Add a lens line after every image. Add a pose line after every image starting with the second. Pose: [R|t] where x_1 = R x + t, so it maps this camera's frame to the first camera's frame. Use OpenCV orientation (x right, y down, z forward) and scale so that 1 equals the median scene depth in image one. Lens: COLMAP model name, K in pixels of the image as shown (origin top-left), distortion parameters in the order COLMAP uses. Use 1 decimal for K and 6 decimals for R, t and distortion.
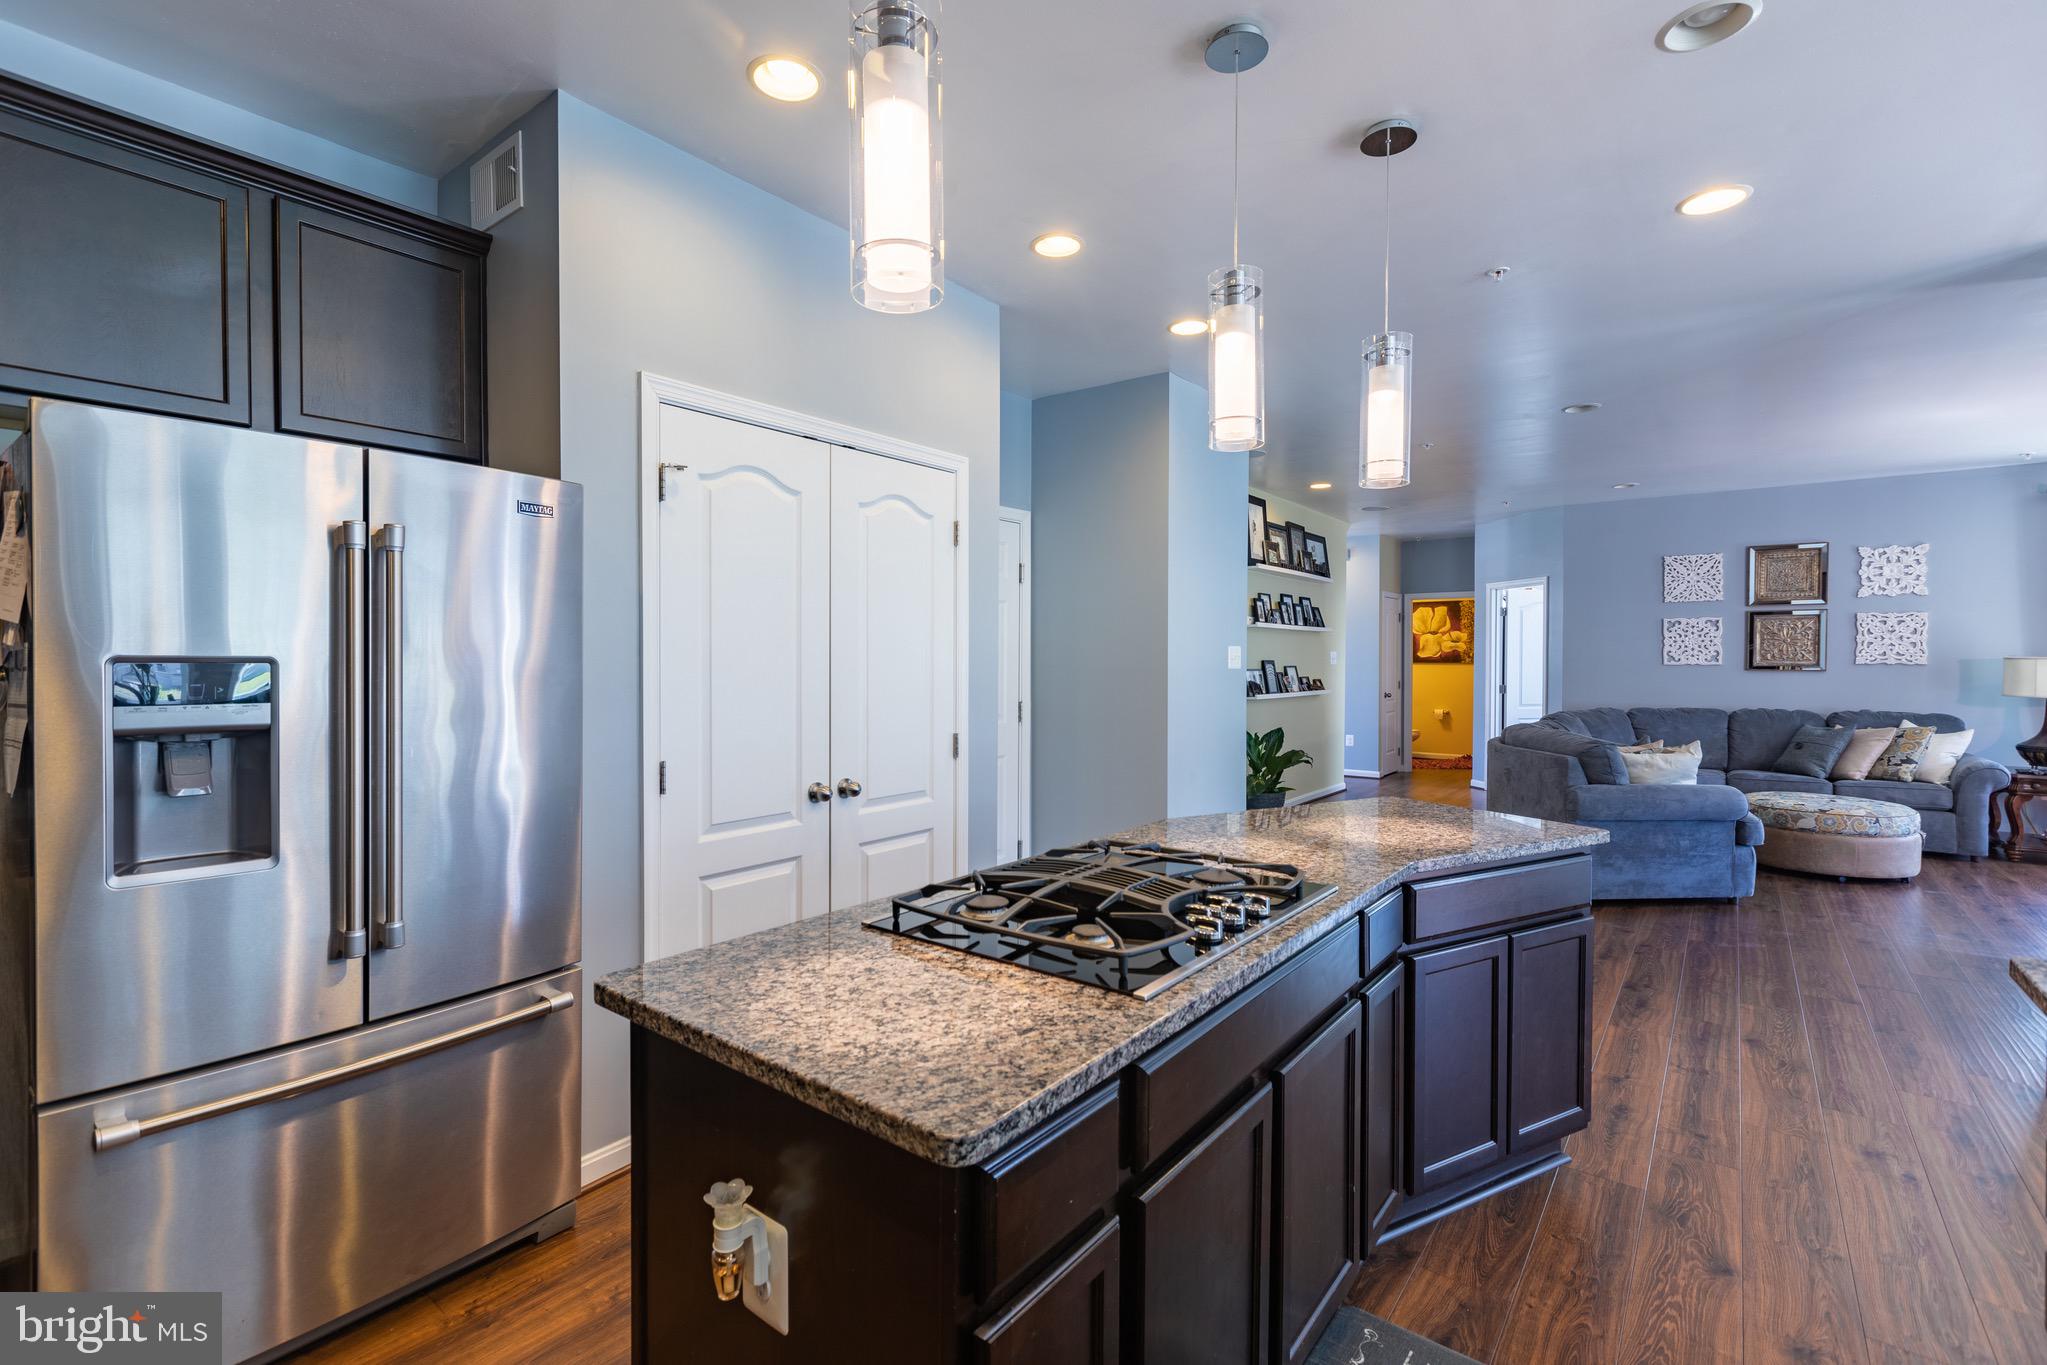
lens RADIAL K [[922.5, 0, 992.2], [0, 922.5, 671.0], [0, 0, 1]] dist [-0.002917, -0.000719]
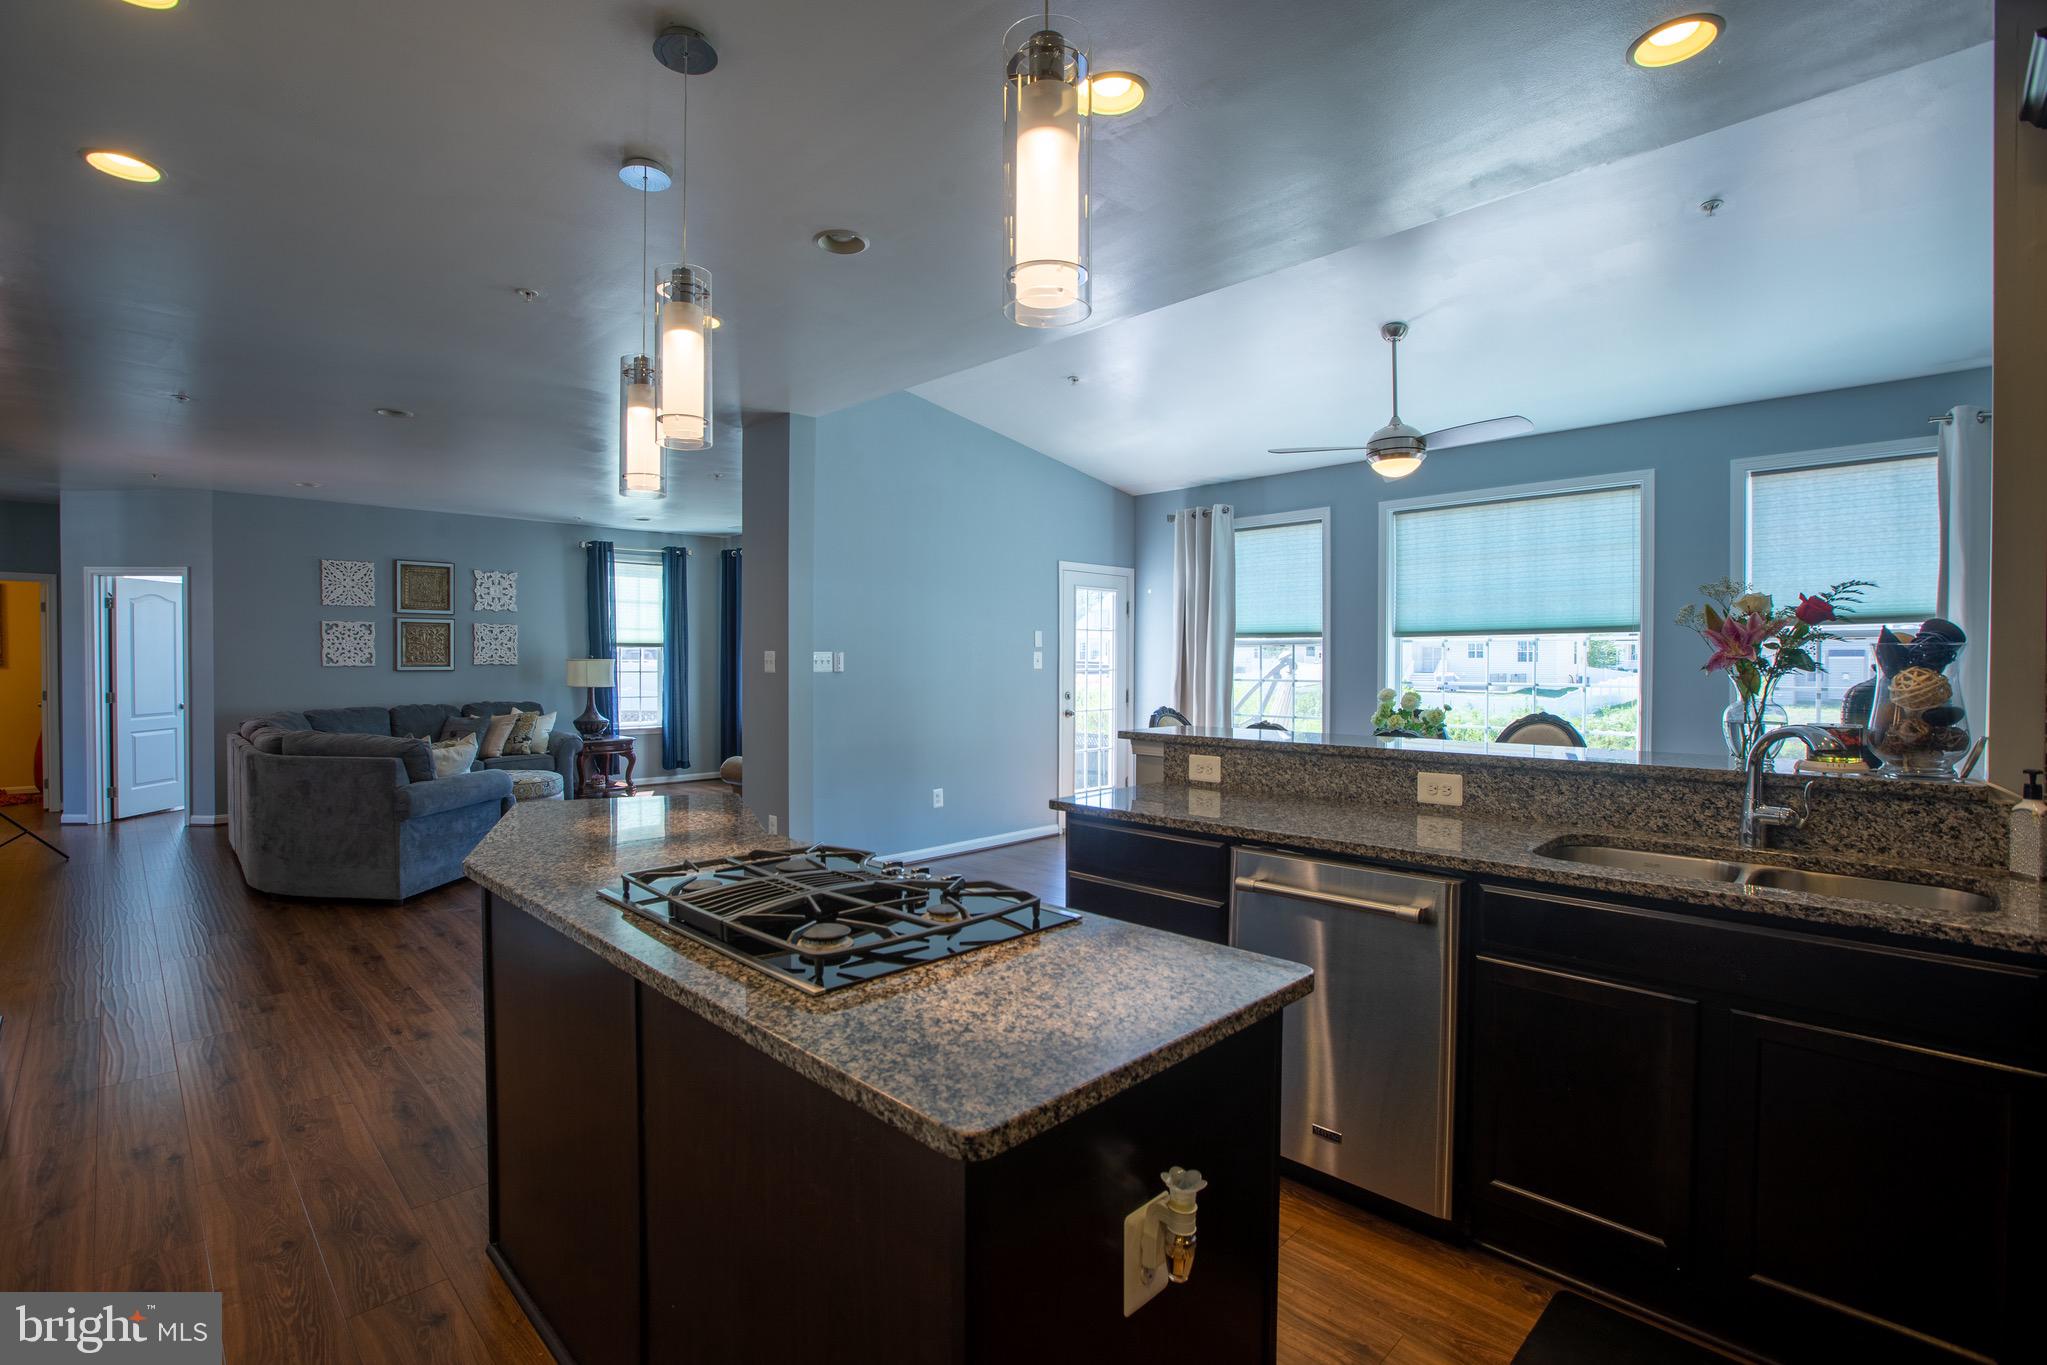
lens RADIAL K [[922.5, 0, 973.1], [0, 922.5, 679.4], [0, 0, 1]] dist [-0.002917, -0.000719]
pose [[0.140608, -0.023428, 0.989788, -0.213342], [0.013656, 0.999671, 0.021722, -0.005572], [-0.989971, 0.010463, 0.140882, 0.170158]]
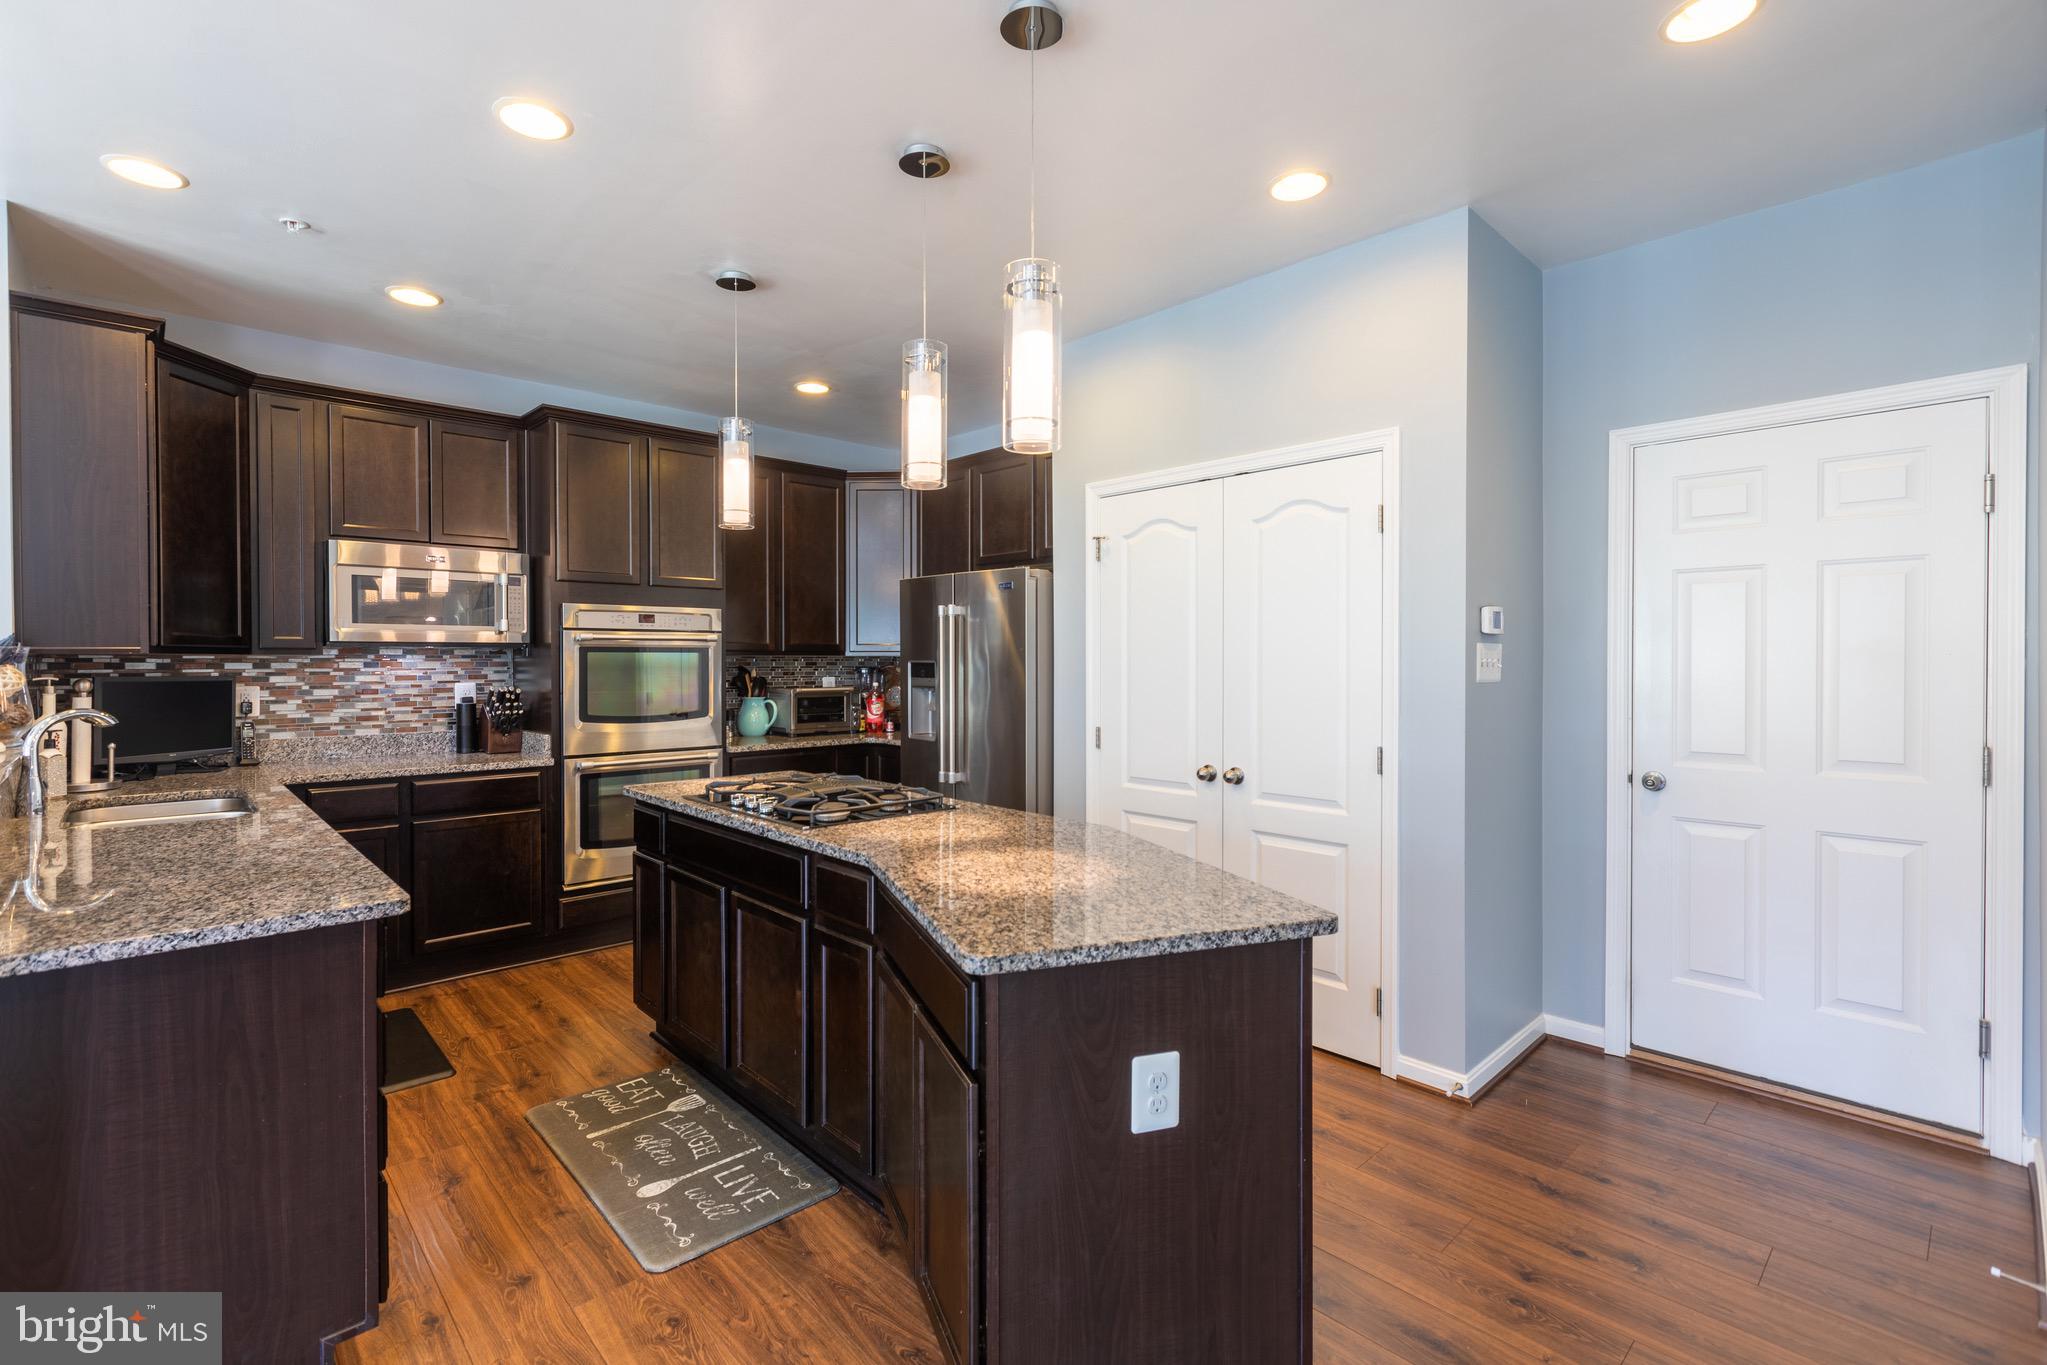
lens RADIAL K [[922.5, 0, 1022.7], [0, 922.5, 674.7], [0, 0, 1]] dist [-0.002917, -0.000719]
pose [[-0.137335, 0.007411, -0.990497, 0.453870], [-0.015422, 0.999835, 0.009619, -0.001821], [0.990405, 0.016597, -0.137198, 0.406681]]
